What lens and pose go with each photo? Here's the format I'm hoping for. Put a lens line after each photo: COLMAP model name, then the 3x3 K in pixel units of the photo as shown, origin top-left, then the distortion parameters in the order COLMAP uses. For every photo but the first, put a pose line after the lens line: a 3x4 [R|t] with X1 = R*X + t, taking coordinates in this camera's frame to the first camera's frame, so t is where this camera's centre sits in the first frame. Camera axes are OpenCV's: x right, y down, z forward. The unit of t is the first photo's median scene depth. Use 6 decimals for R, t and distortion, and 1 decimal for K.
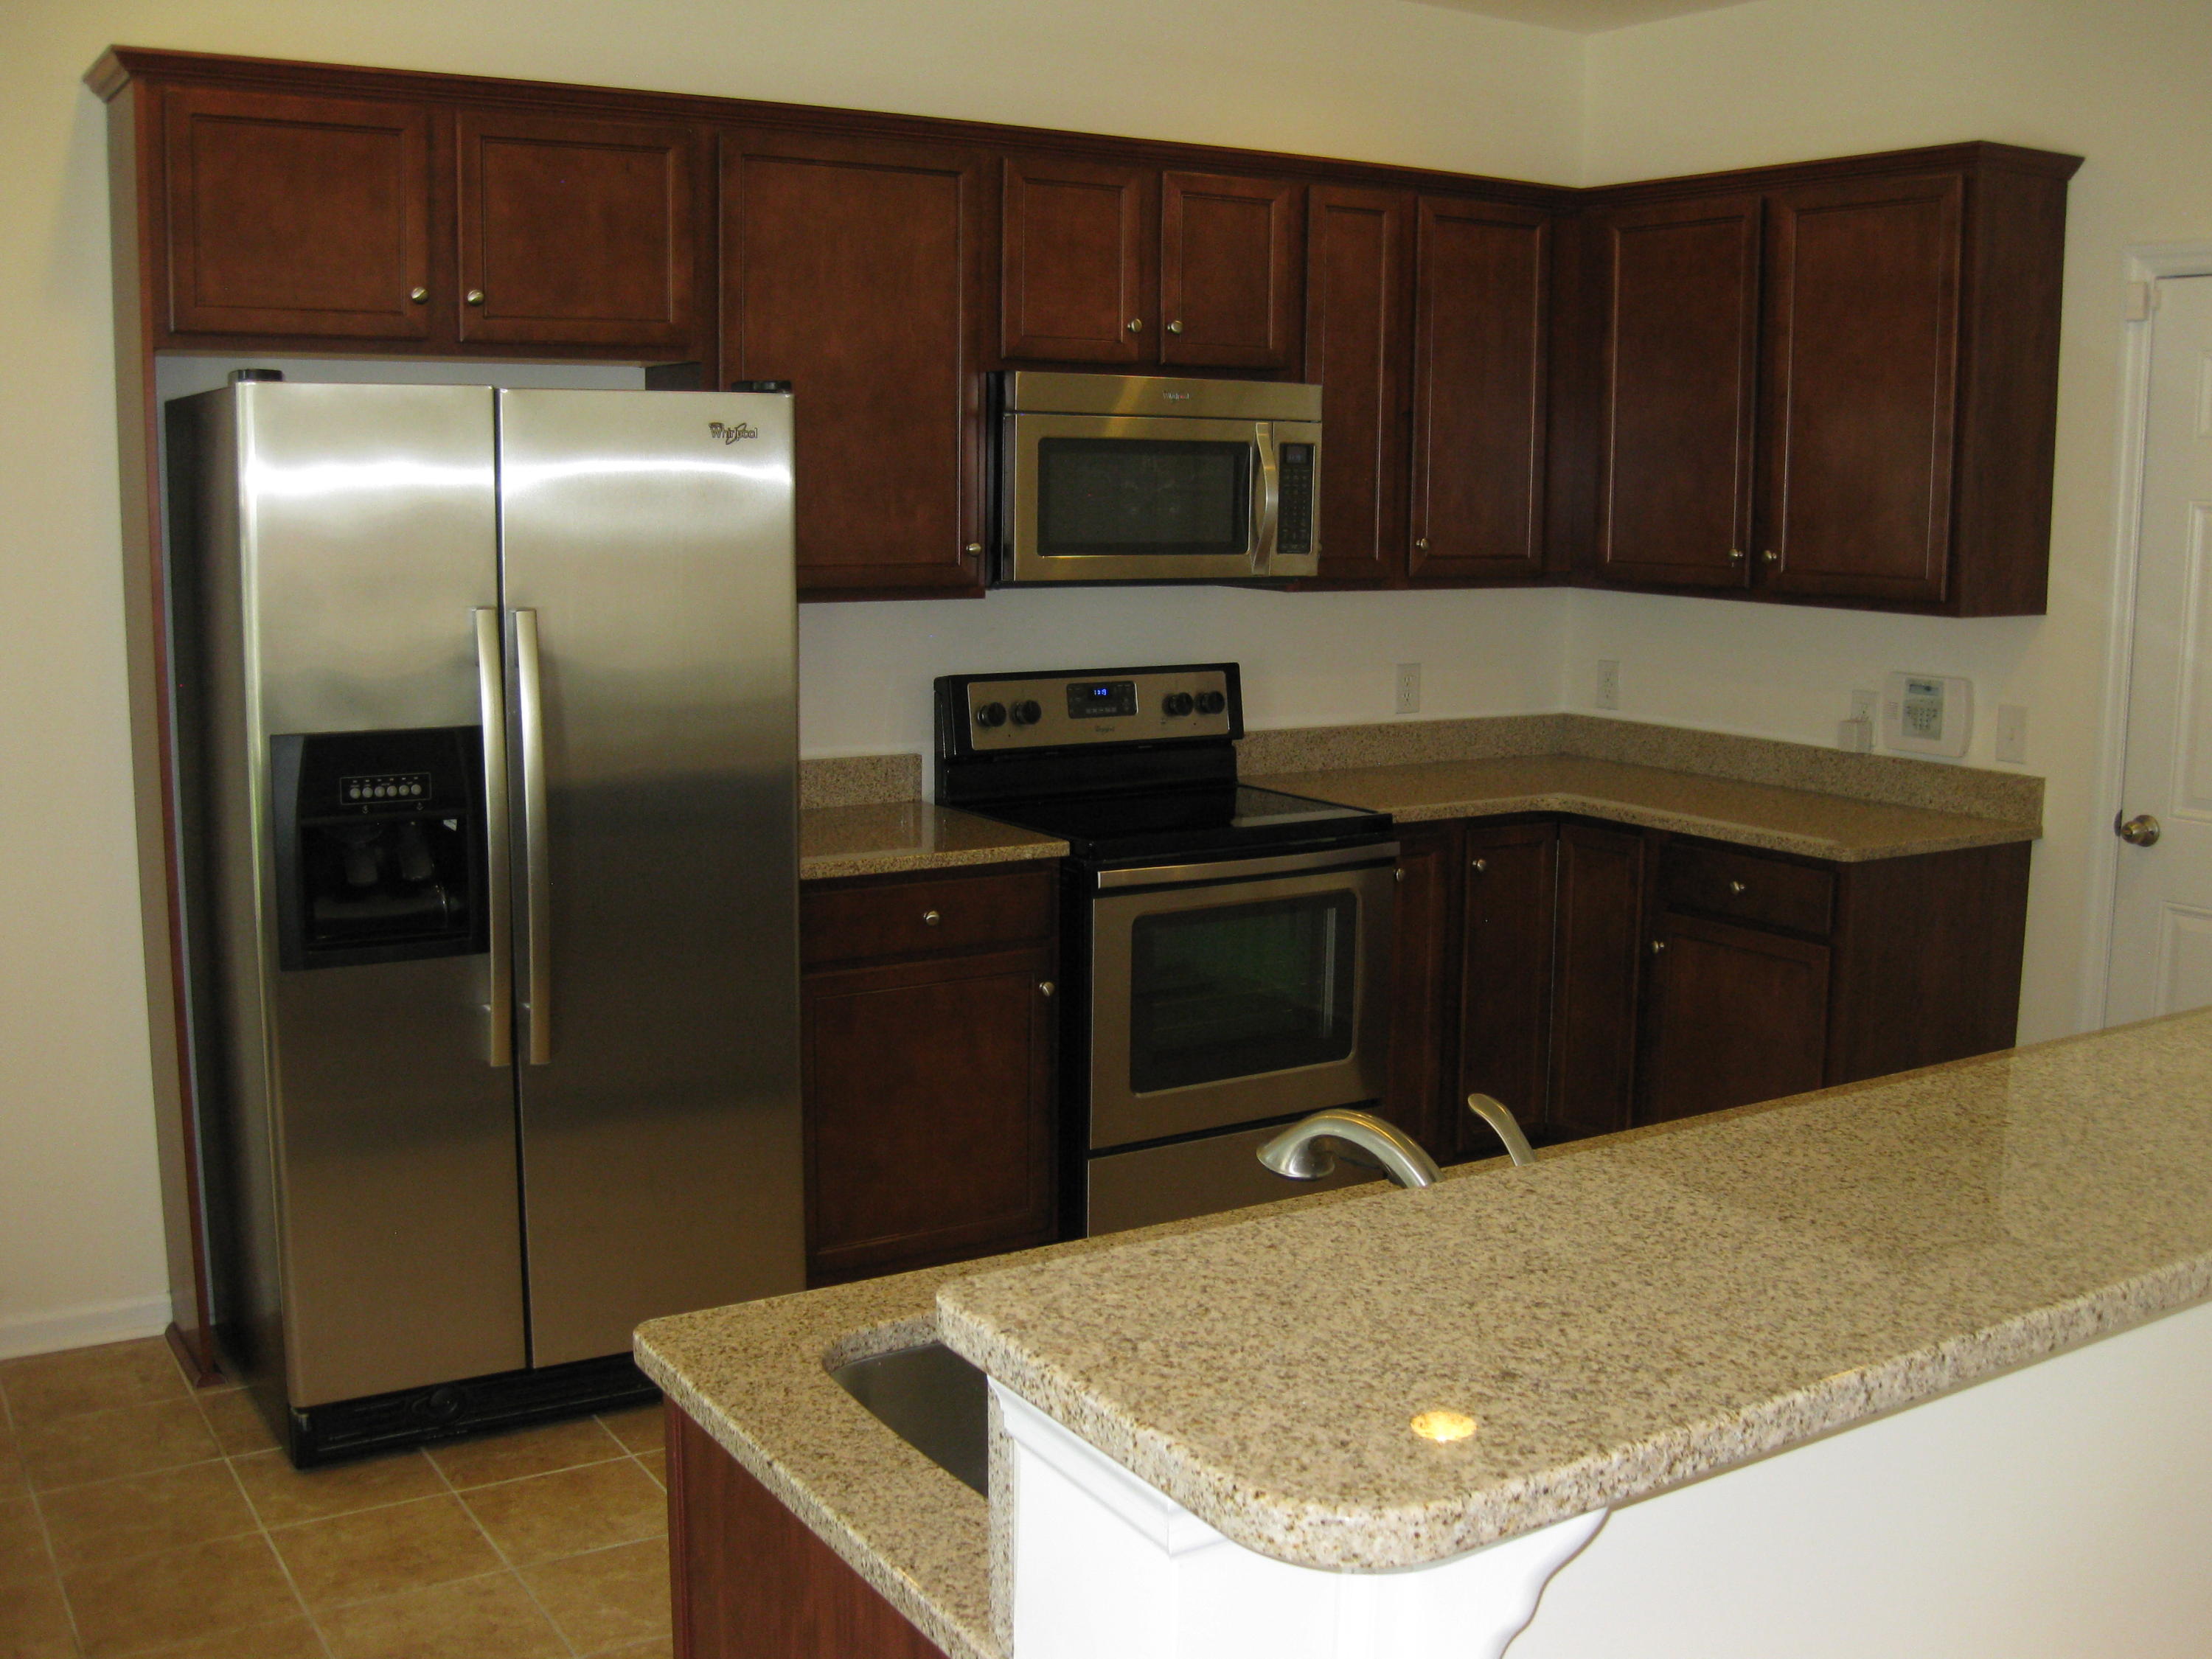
lens RADIAL K [[2271.3, 0, 1120.2], [0, 2271.3, 819.1], [0, 0, 1]] dist [-0.134391, 0.000000]
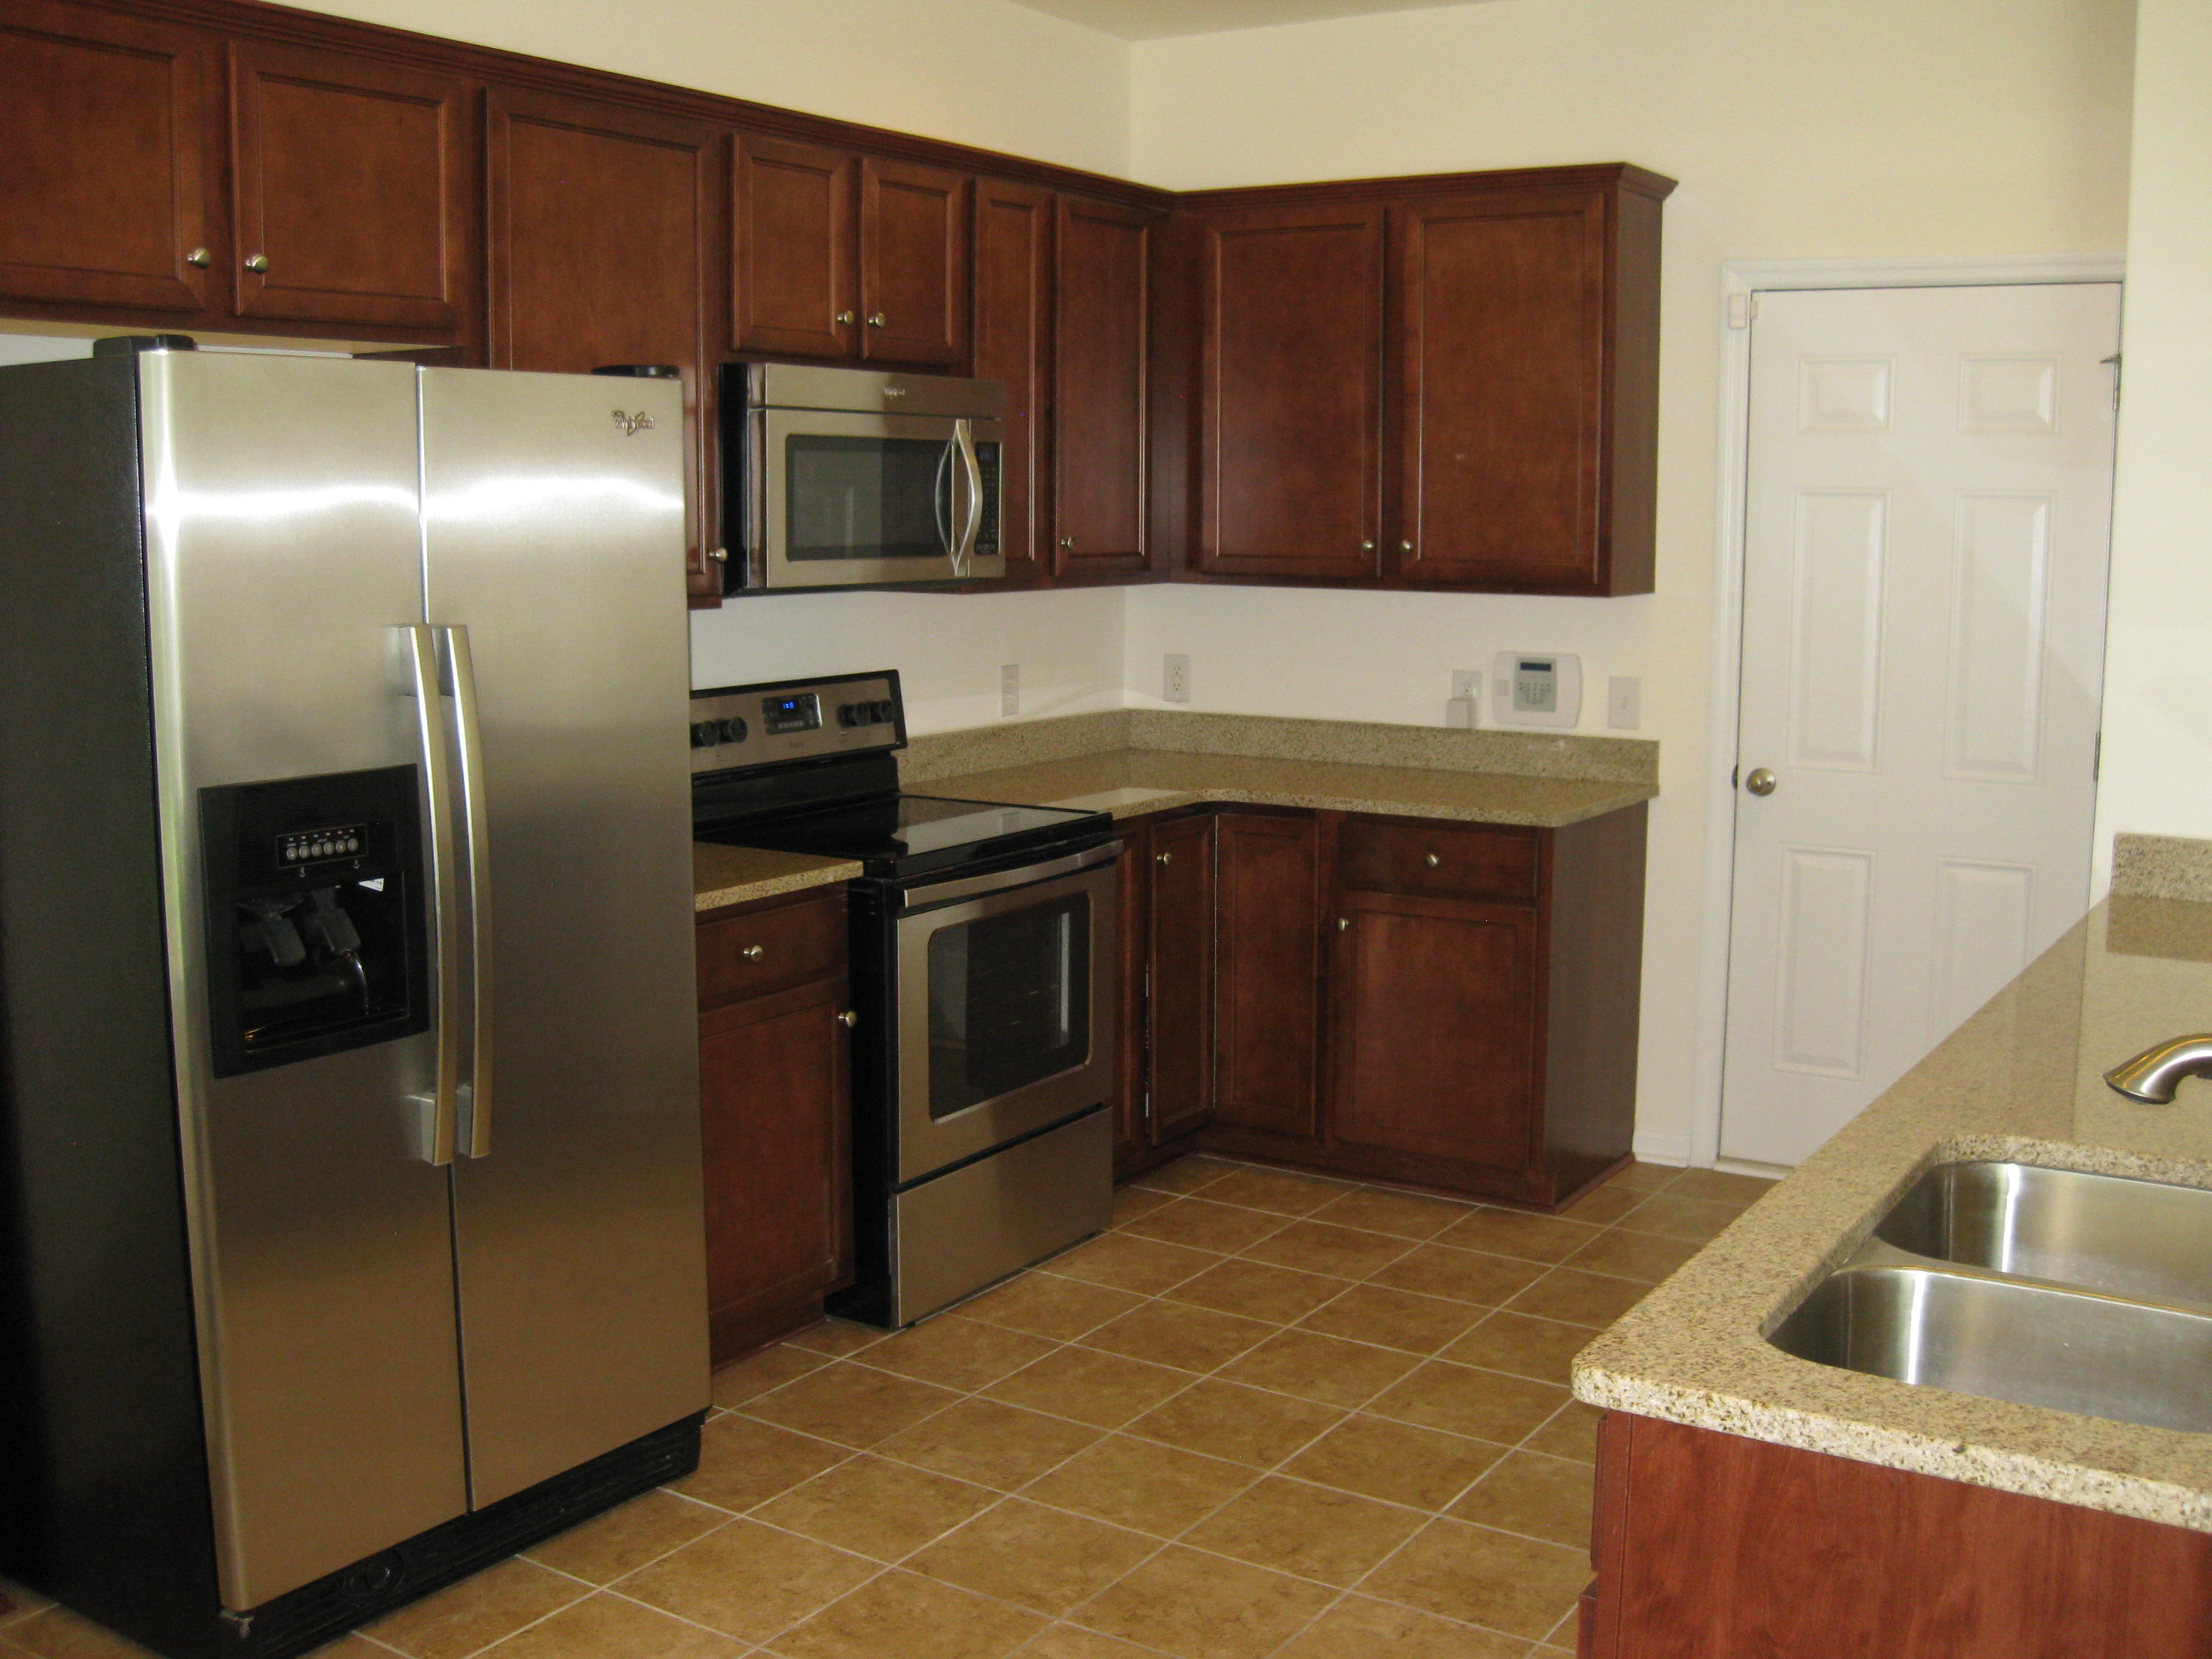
lens RADIAL K [[2271.3, 0, 1119.0], [0, 2271.3, 832.7], [0, 0, 1]] dist [-0.134391, 0.000000]
pose [[0.905516, -0.068482, 0.418749, -0.314971], [0.068988, 0.997520, 0.013954, -0.007581], [-0.418666, 0.016253, 0.907995, 0.097831]]
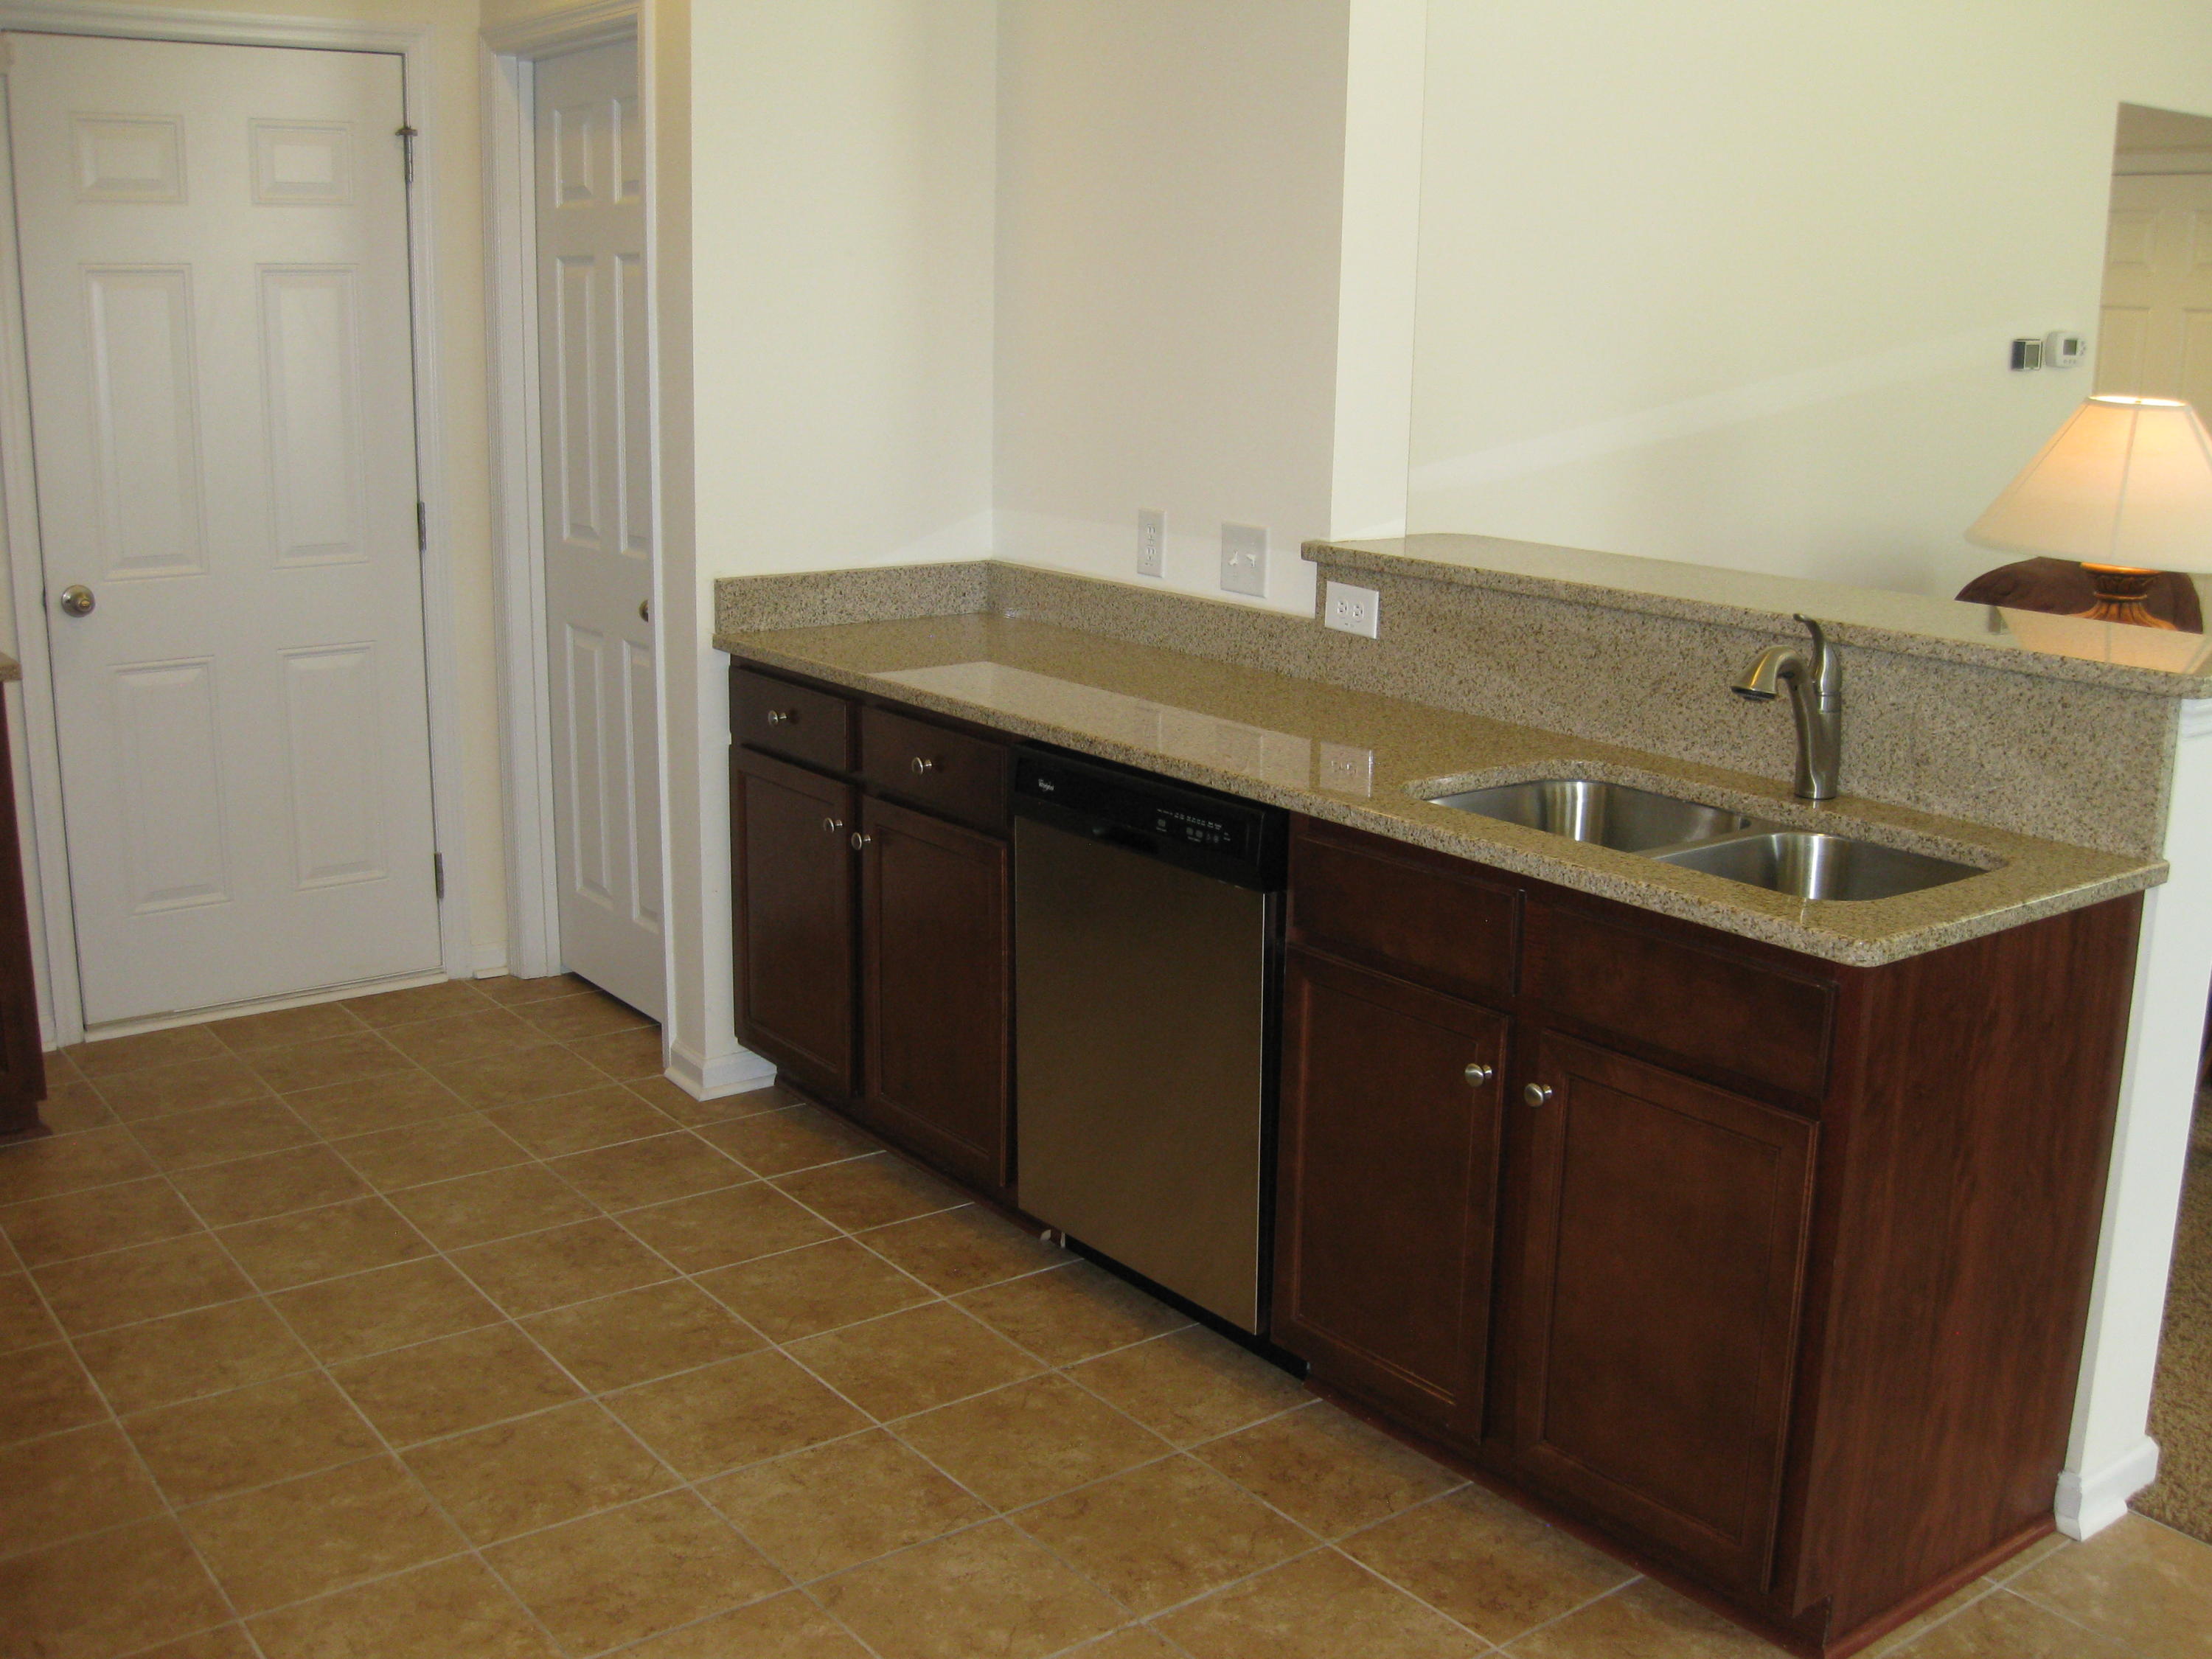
lens RADIAL K [[2271.3, 0, 1112.5], [0, 2271.3, 829.6], [0, 0, 1]] dist [-0.134391, 0.000000]
pose [[-0.085536, -0.238930, 0.967262, -0.566273], [0.131929, 0.959556, 0.248693, -0.081814], [-0.987562, 0.148882, -0.050555, 0.606943]]
